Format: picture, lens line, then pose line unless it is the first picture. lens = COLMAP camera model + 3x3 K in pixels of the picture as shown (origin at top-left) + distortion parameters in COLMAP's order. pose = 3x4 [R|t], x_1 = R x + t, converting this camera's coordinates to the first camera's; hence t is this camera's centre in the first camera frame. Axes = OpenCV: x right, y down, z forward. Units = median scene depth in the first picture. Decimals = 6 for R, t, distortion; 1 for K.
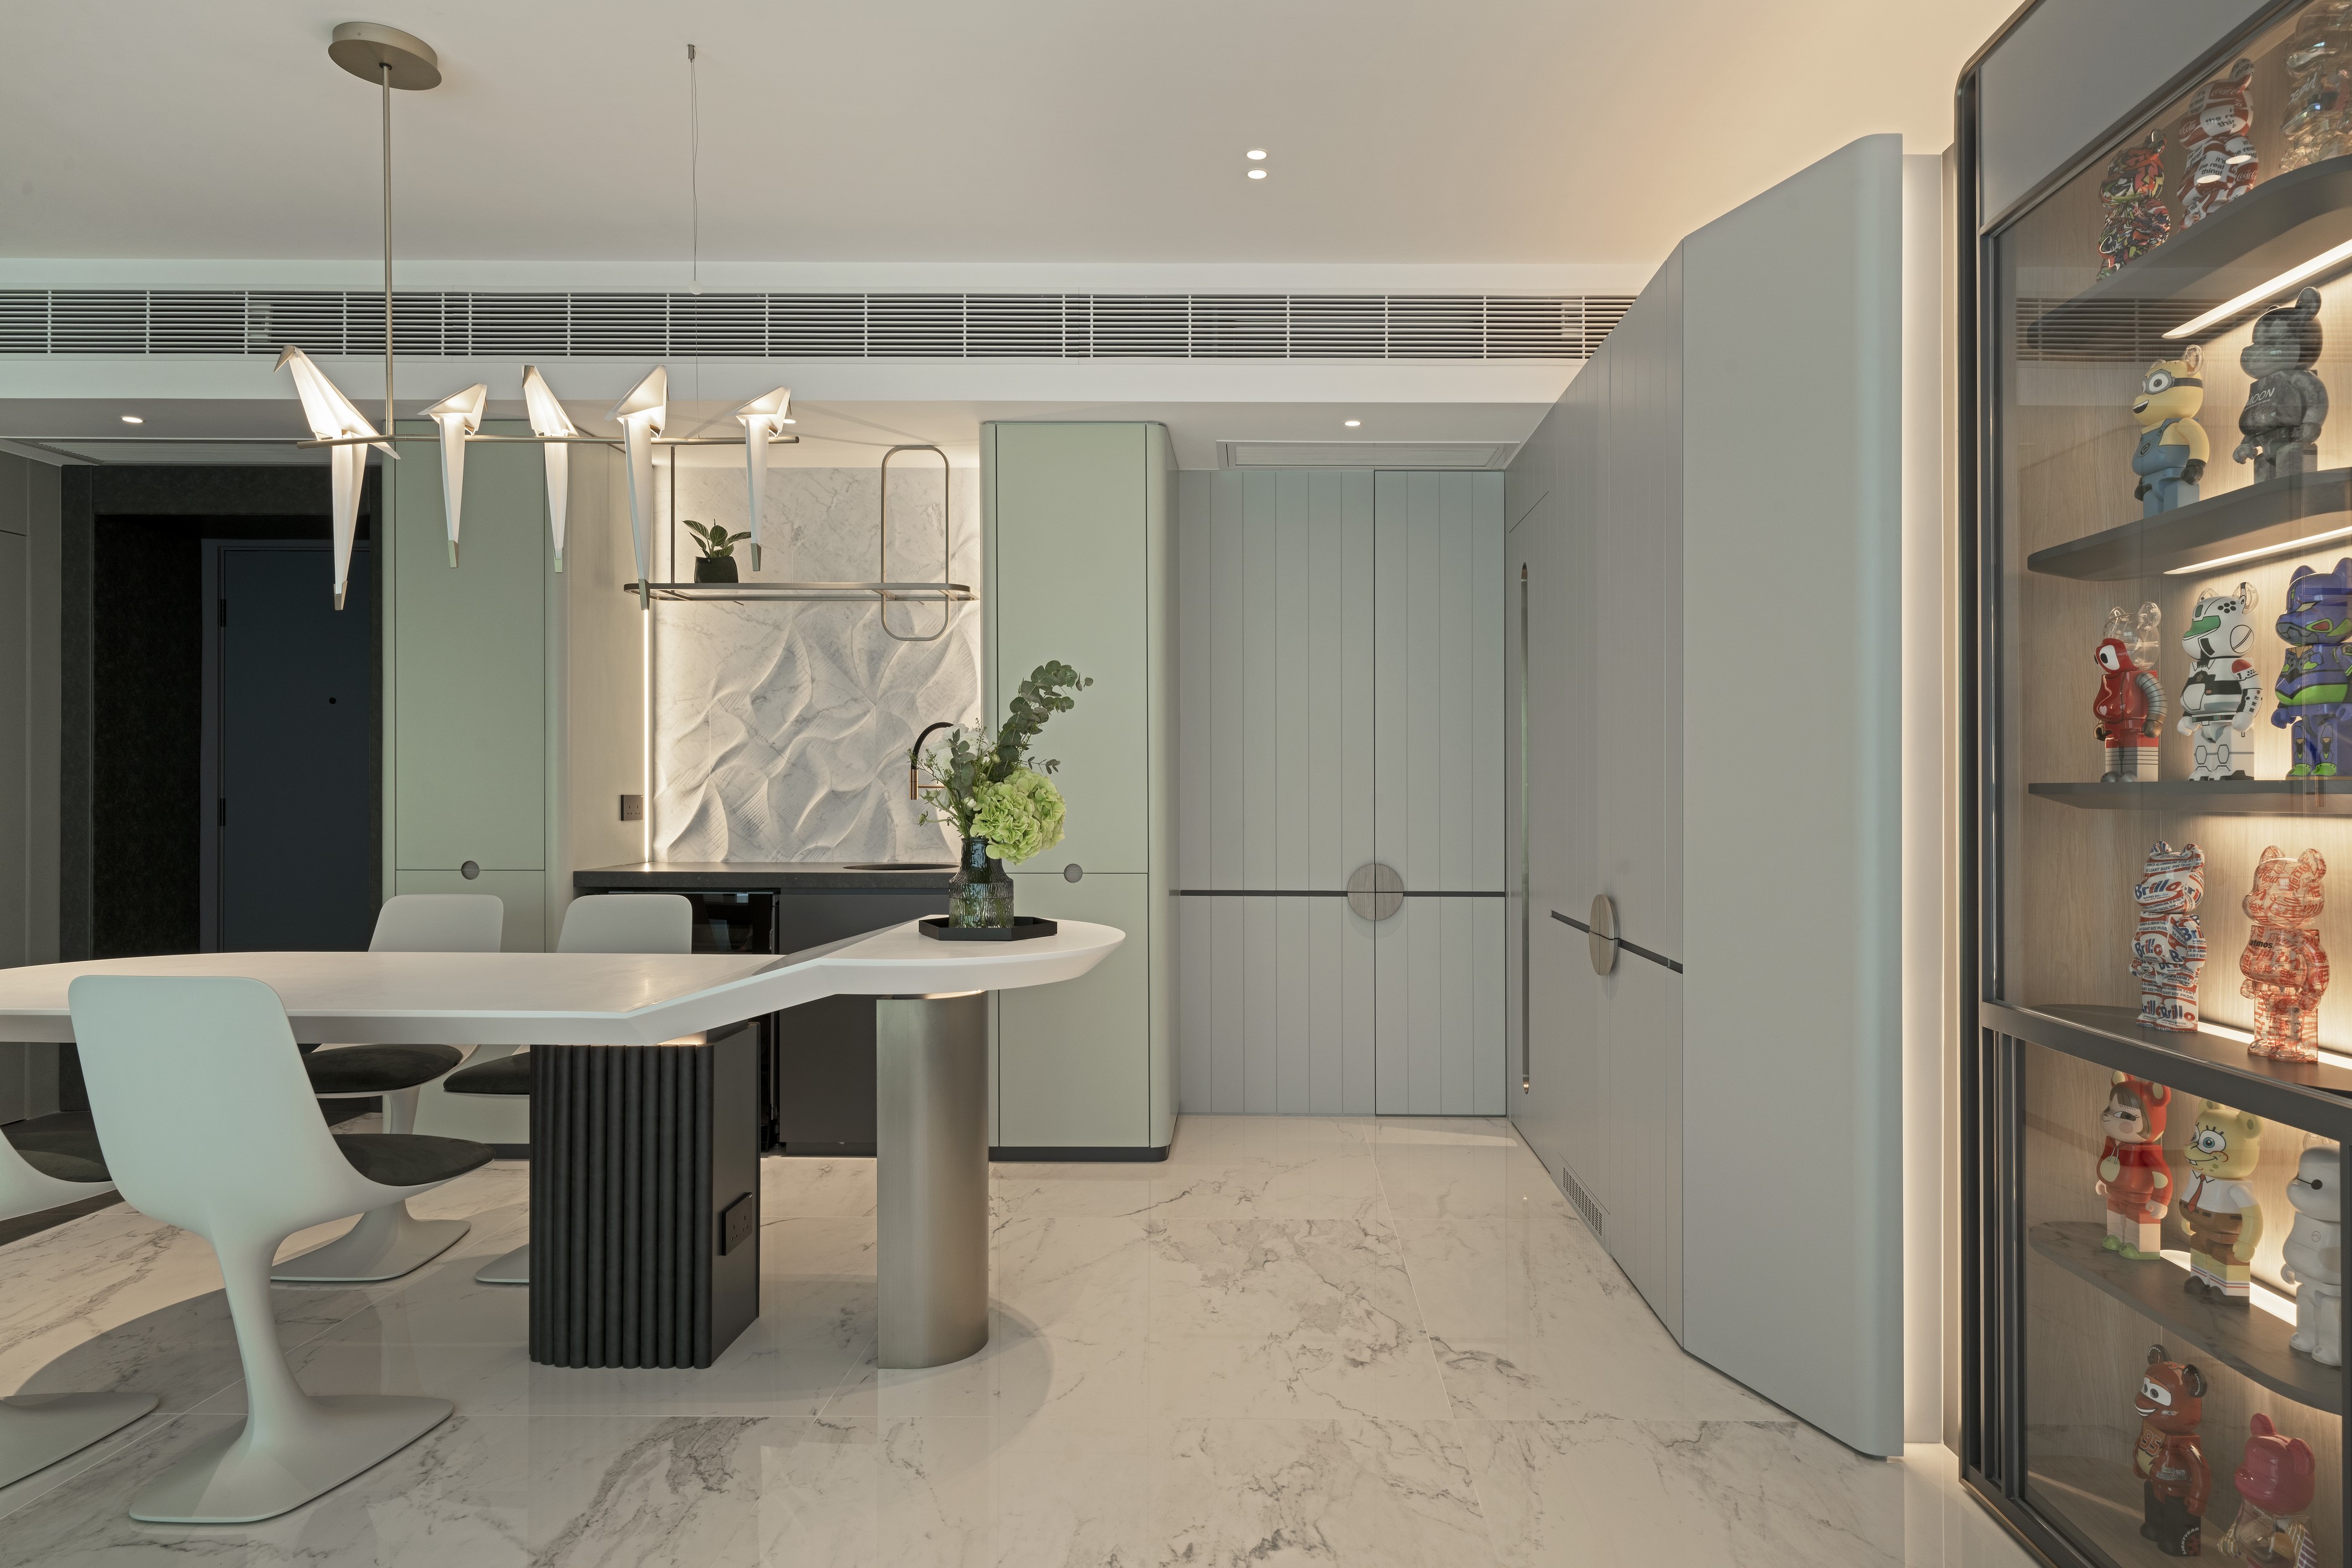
lens RADIAL K [[1320.5, 0, 1177.5], [0, 1320.5, 782.4], [0, 0, 1]] dist [-0.006198, -0.000791]
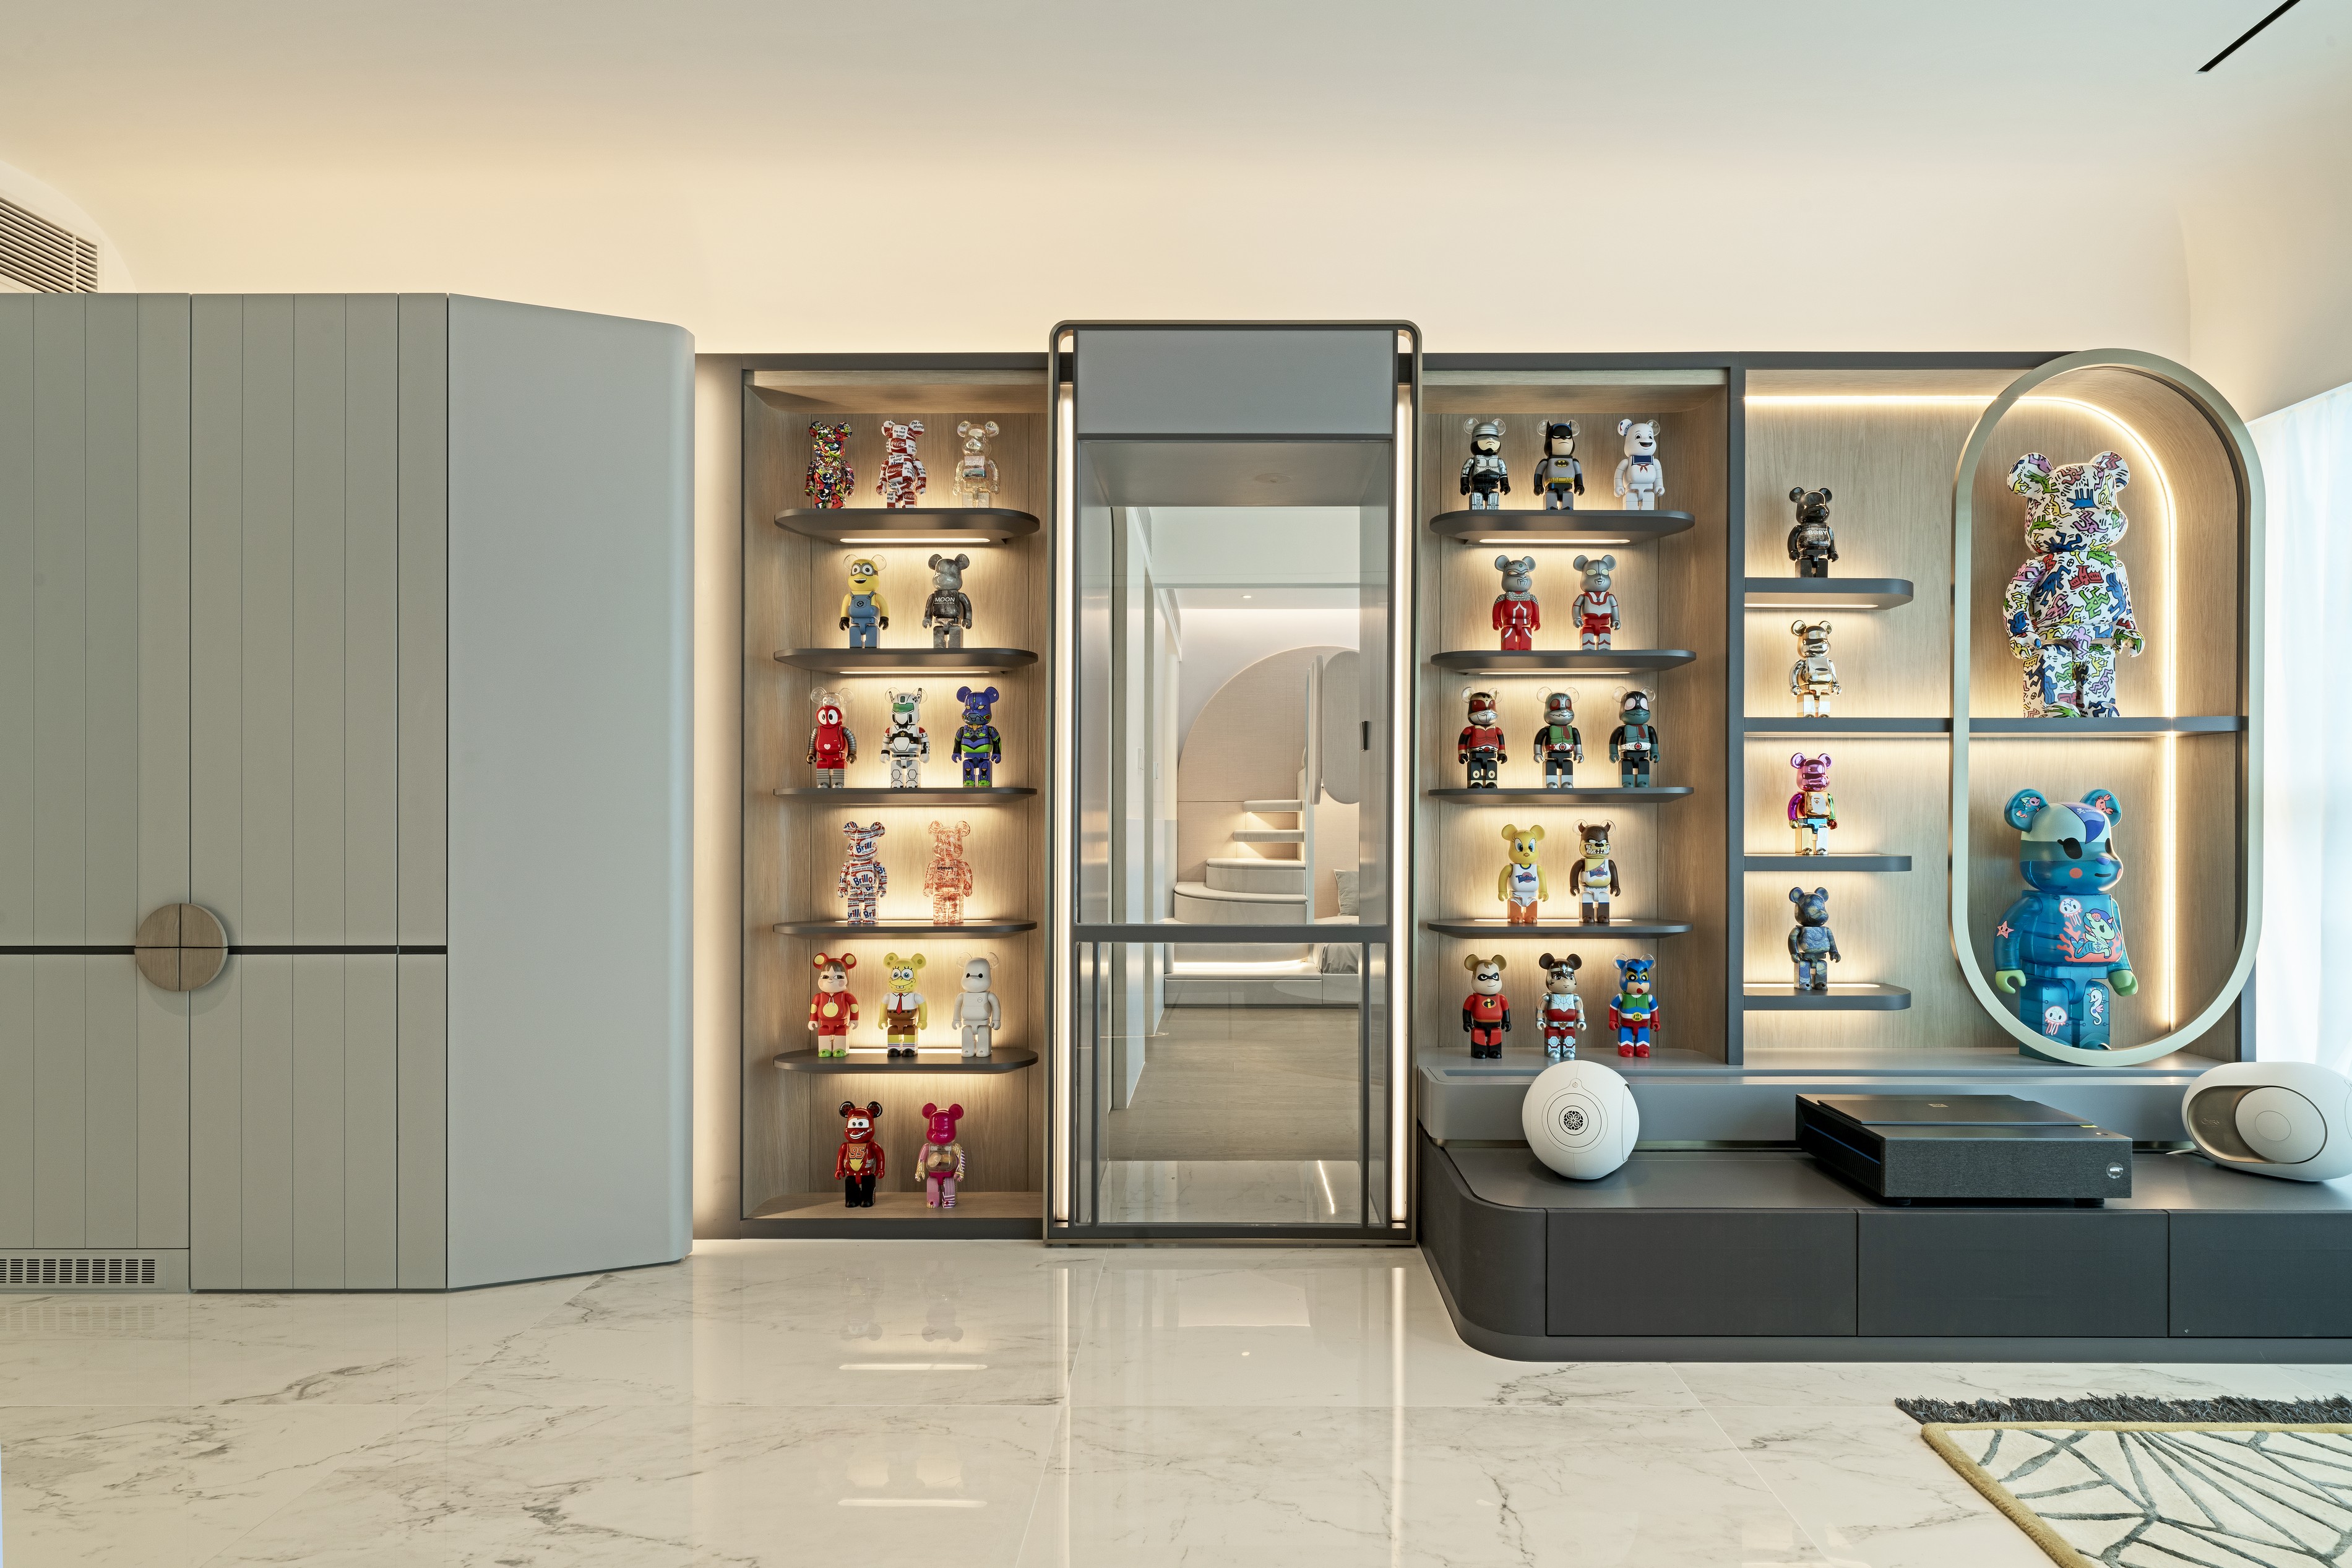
lens RADIAL K [[1201.0, 0, 1184.9], [0, 1201.0, 801.0], [0, 0, 1]] dist [0.001174, 0.000467]
pose [[0.035290, 0.004788, 0.999366, -0.734032], [-0.007780, 0.999960, -0.004516, 0.017251], [-0.999347, -0.007615, 0.035326, 0.402160]]
